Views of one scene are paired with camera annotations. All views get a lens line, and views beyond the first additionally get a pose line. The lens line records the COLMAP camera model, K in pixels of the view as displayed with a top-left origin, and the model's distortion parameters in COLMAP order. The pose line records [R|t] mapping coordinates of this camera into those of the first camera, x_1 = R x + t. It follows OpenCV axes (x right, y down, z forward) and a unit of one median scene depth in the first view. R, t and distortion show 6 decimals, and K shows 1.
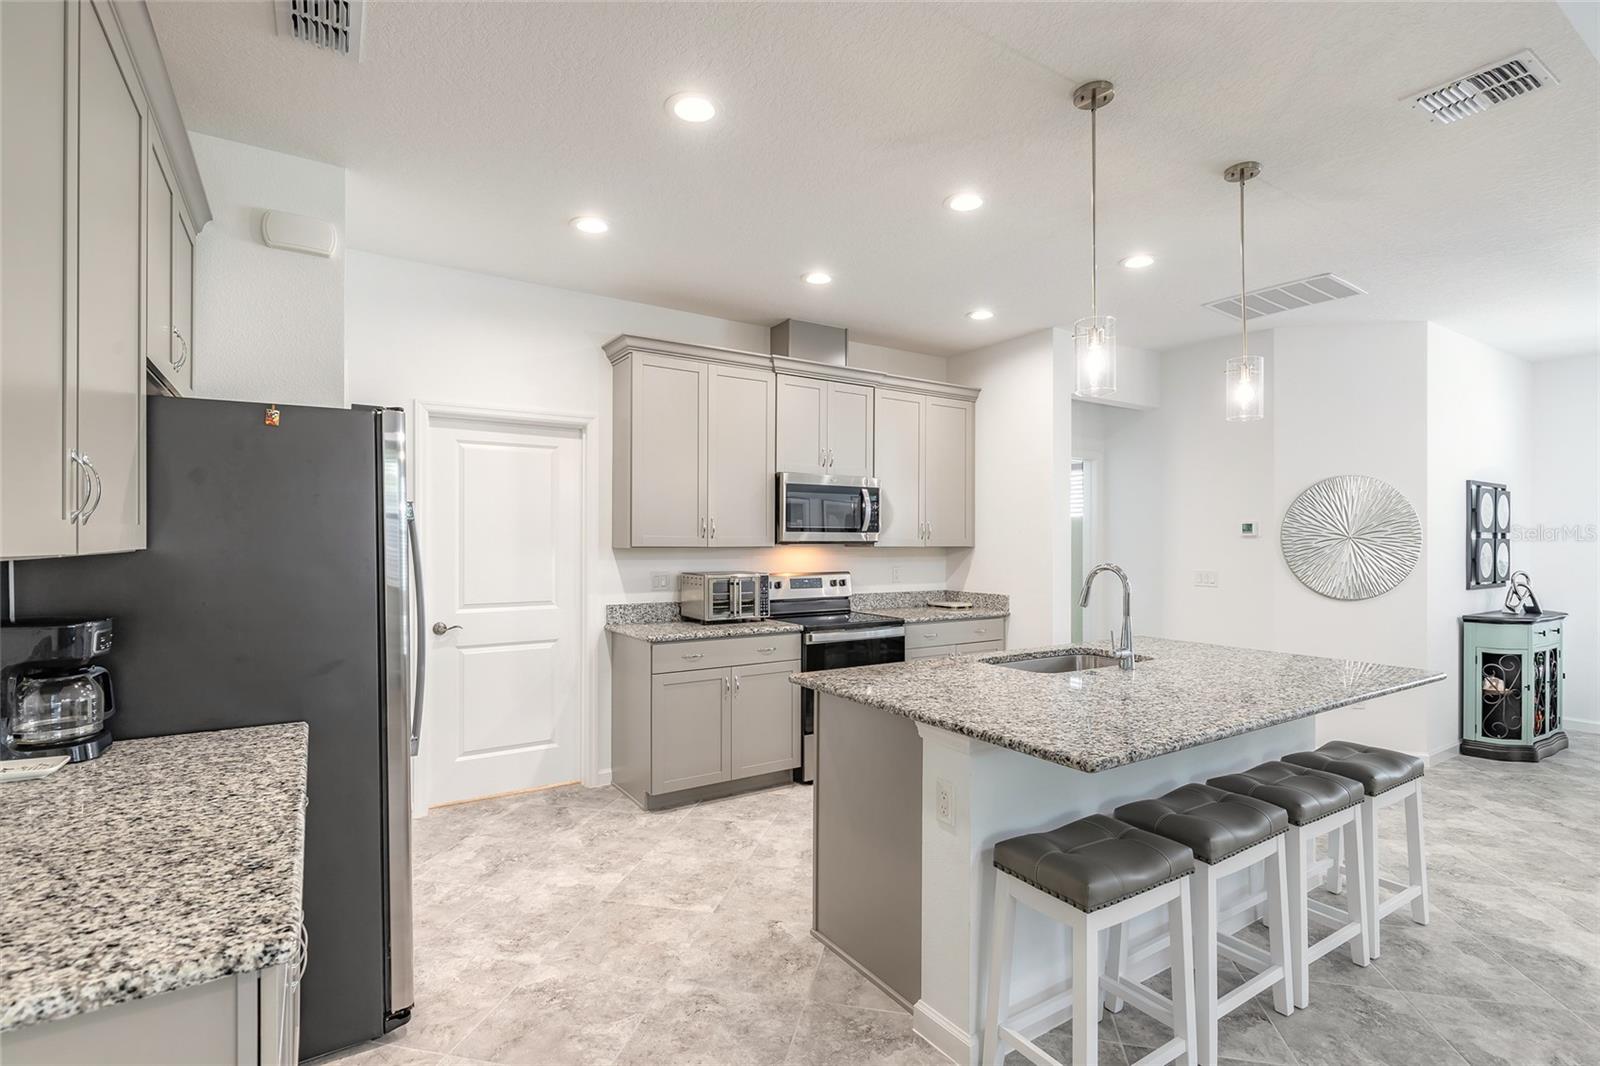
lens RADIAL K [[750.8, 0, 801.2], [0, 750.8, 537.9], [0, 0, 1]] dist [0.000193, 0.000511]
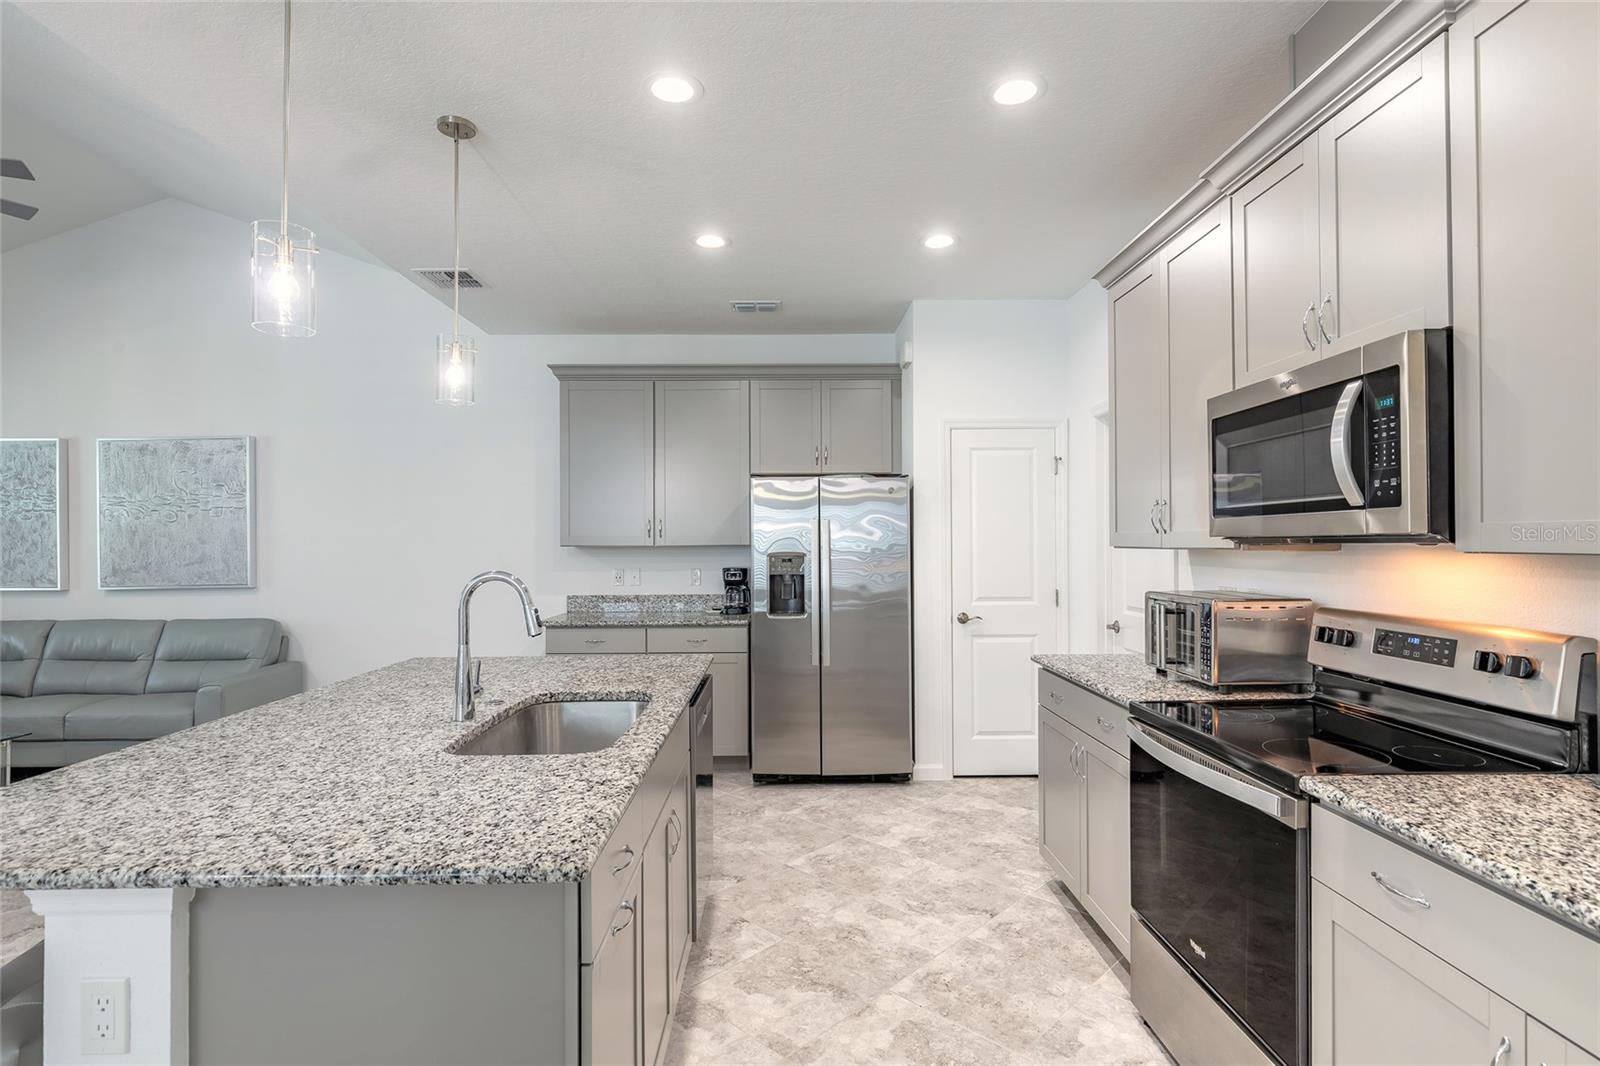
lens RADIAL K [[785.8, 0, 793.2], [0, 785.8, 537.8], [0, 0, 1]] dist [0.000147, 0.000527]
pose [[-0.537980, -0.005509, -0.842940, 0.578394], [0.006969, 0.999915, -0.010983, 0.008606], [0.842929, -0.011783, -0.537896, 1.076823]]
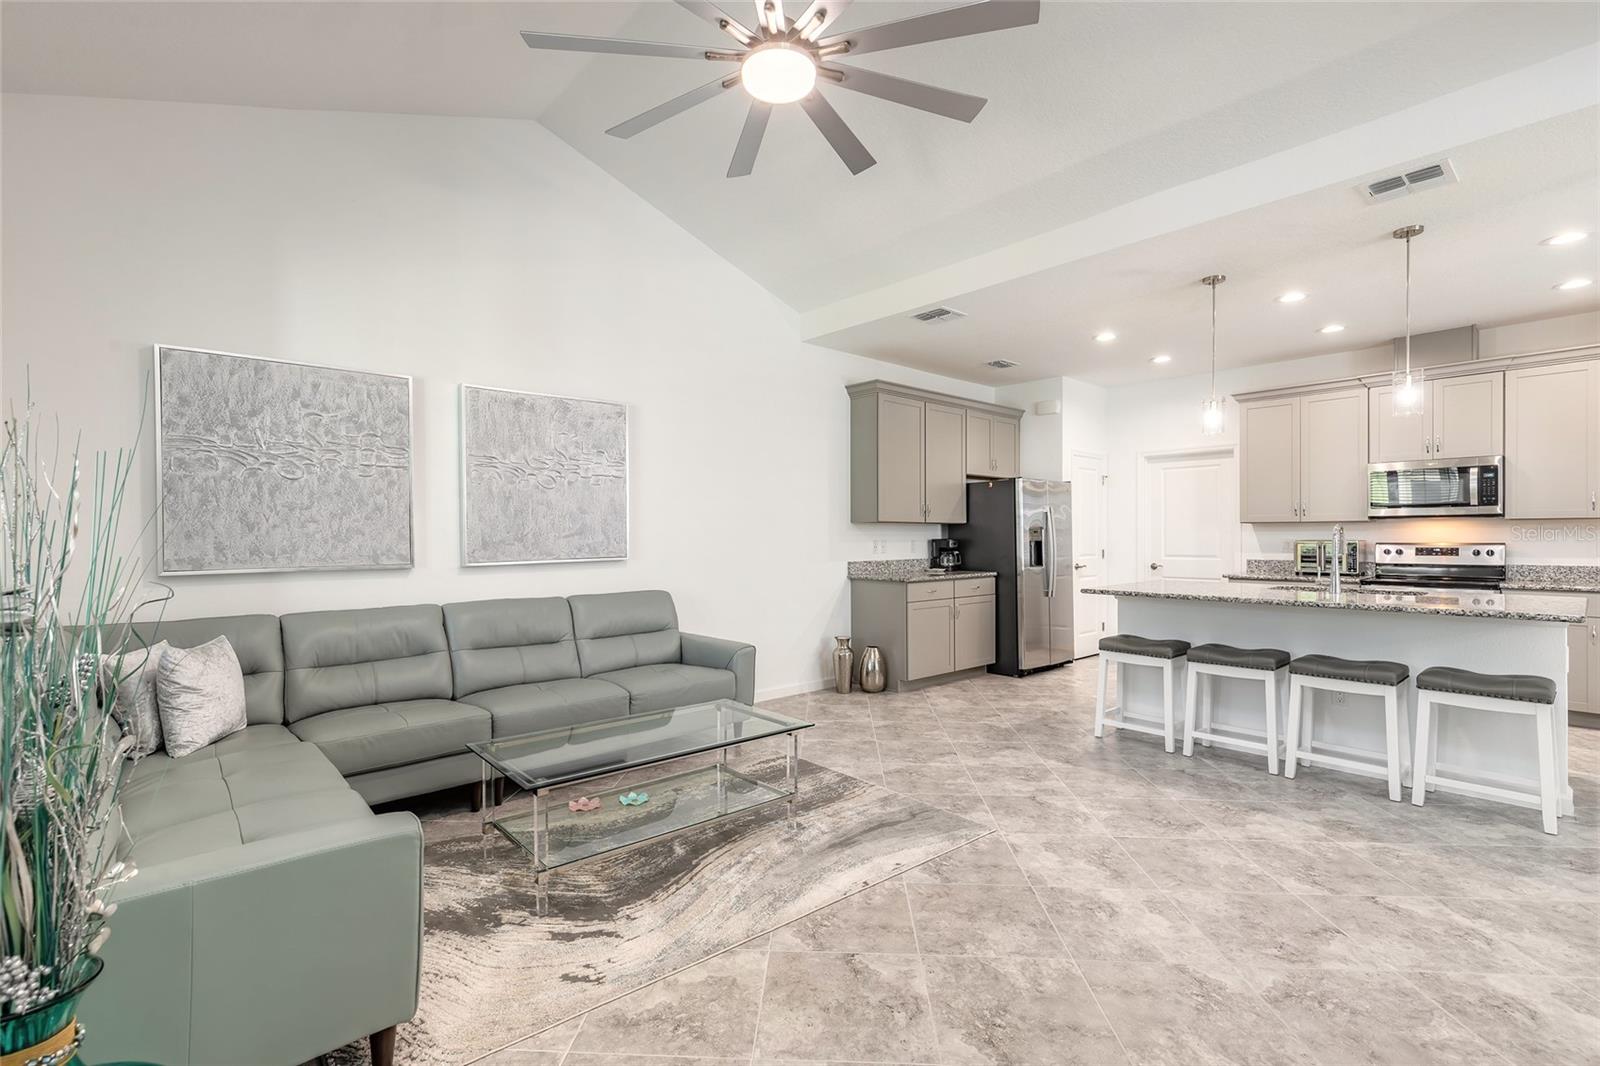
lens RADIAL K [[722.8, 0, 795.2], [0, 722.8, 537.9], [0, 0, 1]] dist [0.010041, -0.001374]
pose [[0.153608, -0.000980, -0.988131, 1.108695], [0.008086, 0.999967, 0.000265, 0.034603], [0.988099, -0.008031, 0.153611, -0.190255]]
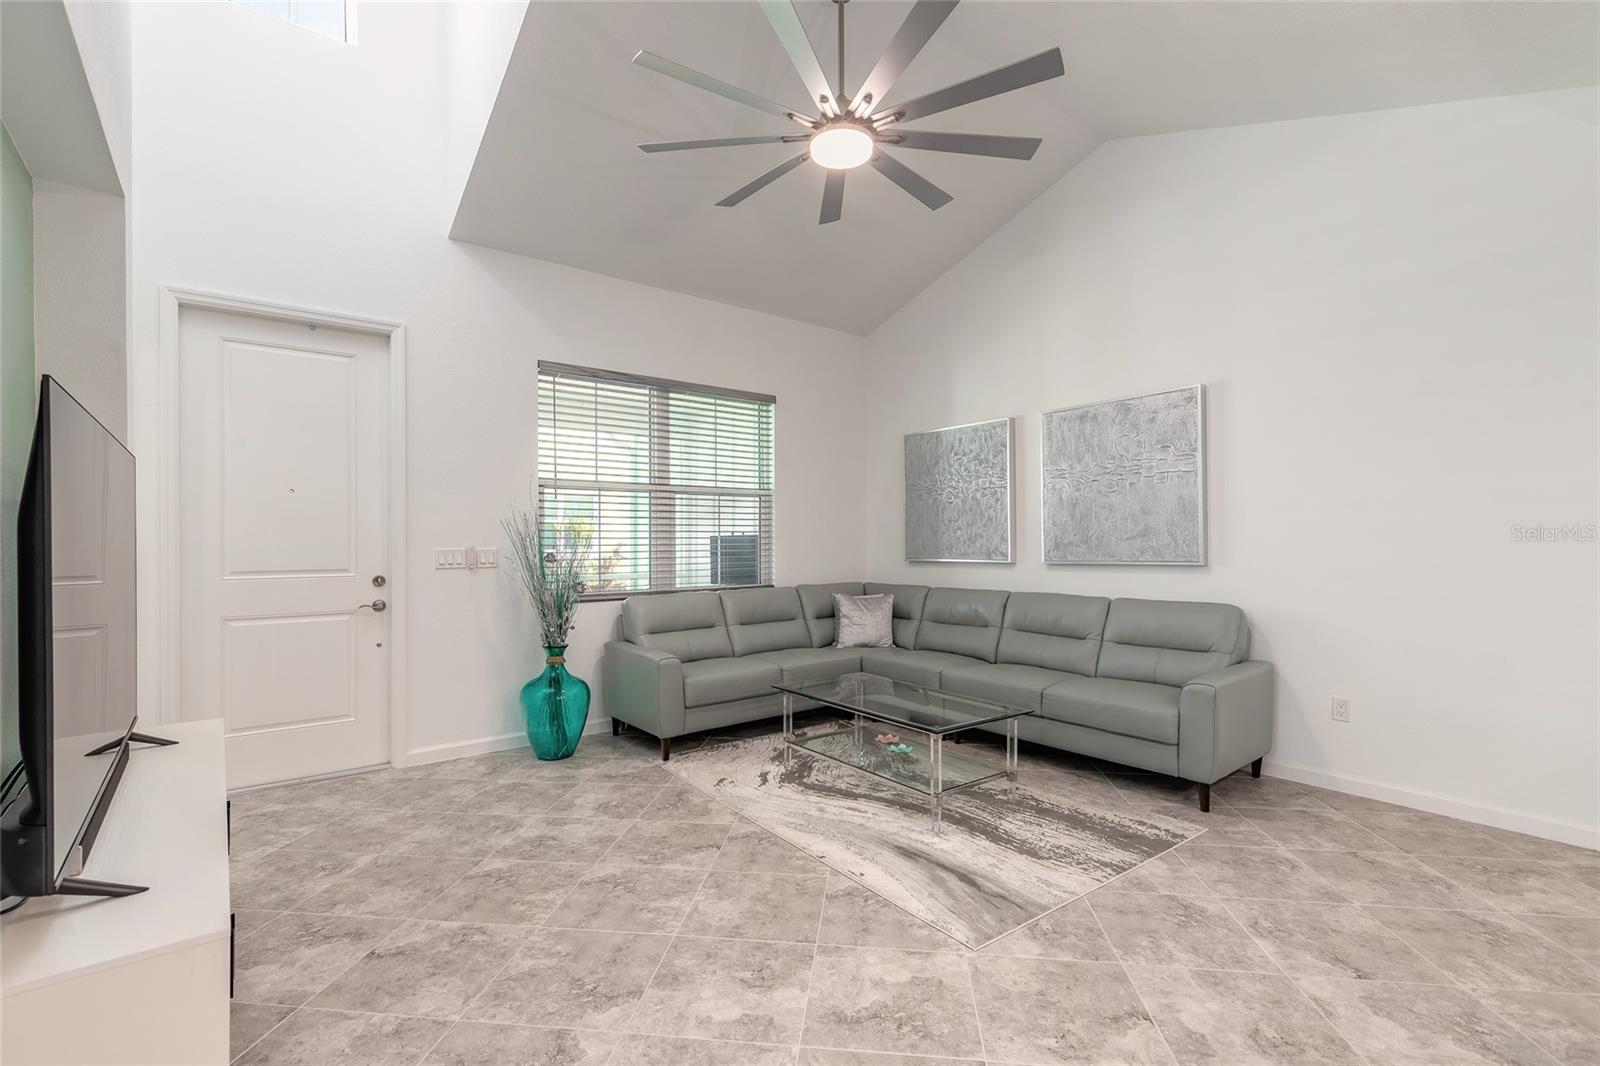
lens RADIAL K [[723.3, 0, 797.0], [0, 723.3, 540.4], [0, 0, 1]] dist [0.007033, -0.001016]
pose [[-0.996347, 0.000251, -0.085394, 0.605455], [0.000815, 0.999978, -0.006569, 0.039172], [0.085391, -0.006614, -0.996326, 0.606731]]
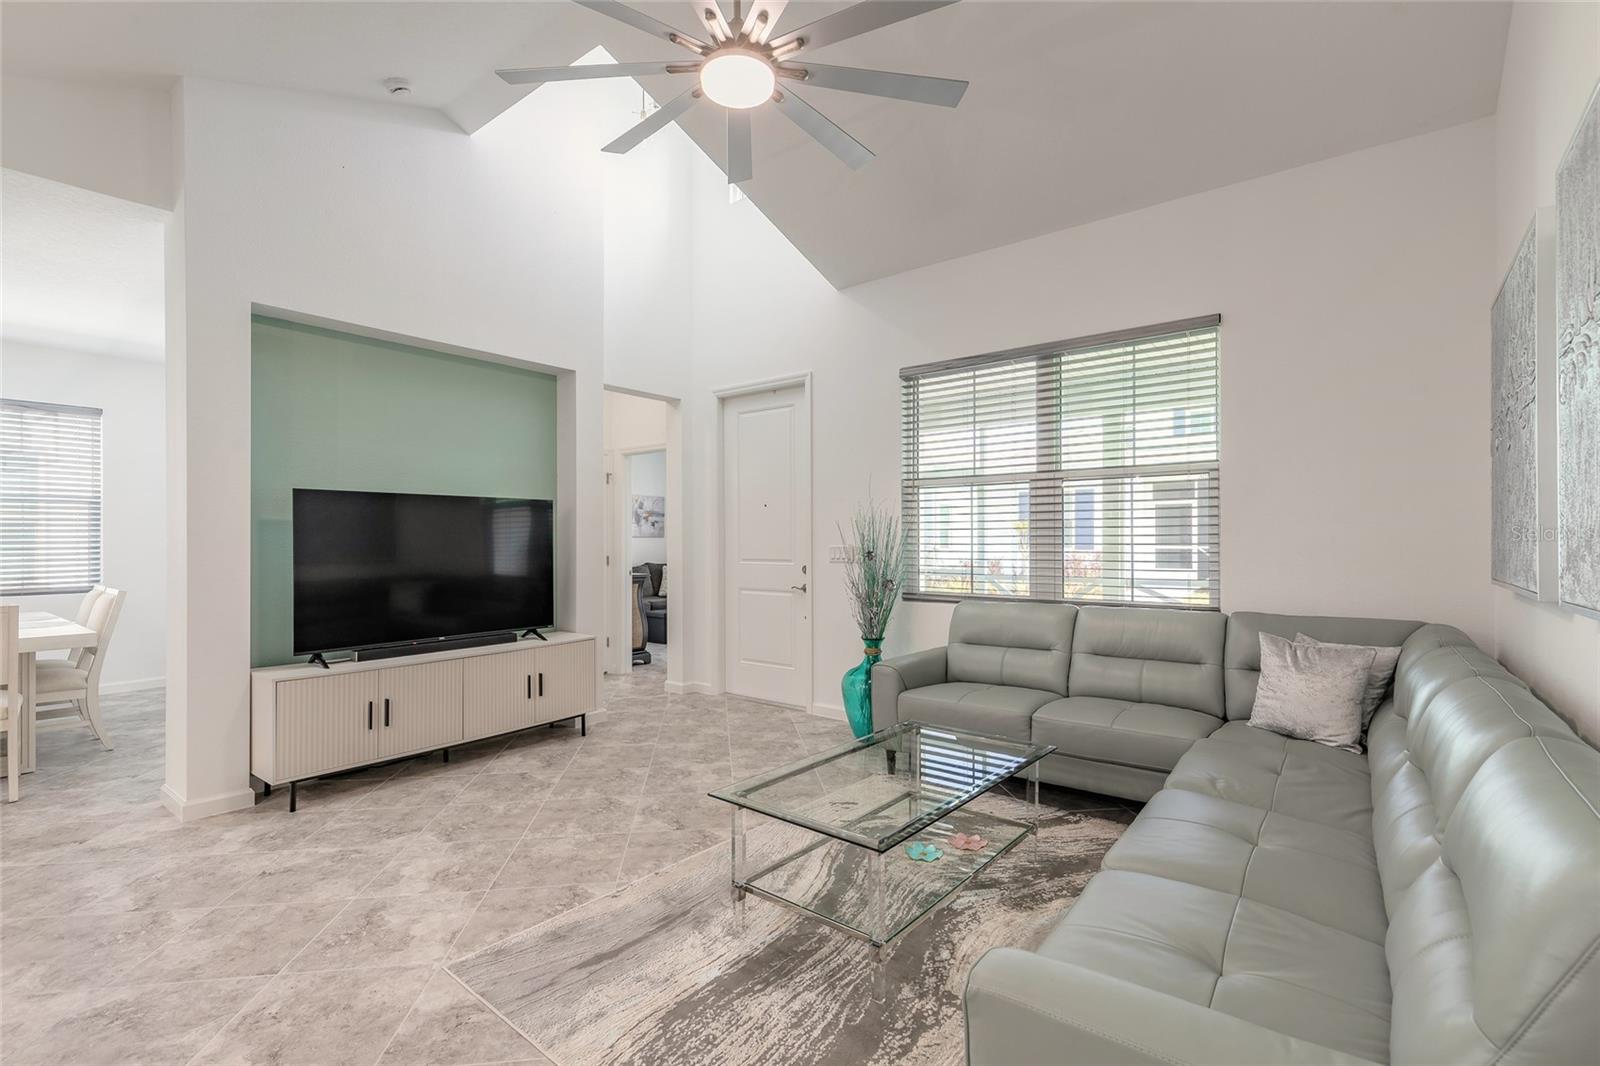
lens RADIAL K [[722.8, 0, 795.2], [0, 722.8, 537.9], [0, 0, 1]] dist [0.010041, -0.001374]
pose [[-0.315161, -0.000177, 0.949038, -0.101404], [-0.003580, 0.999993, -0.001003, 0.032056], [-0.949032, -0.003714, -0.315159, 0.041010]]
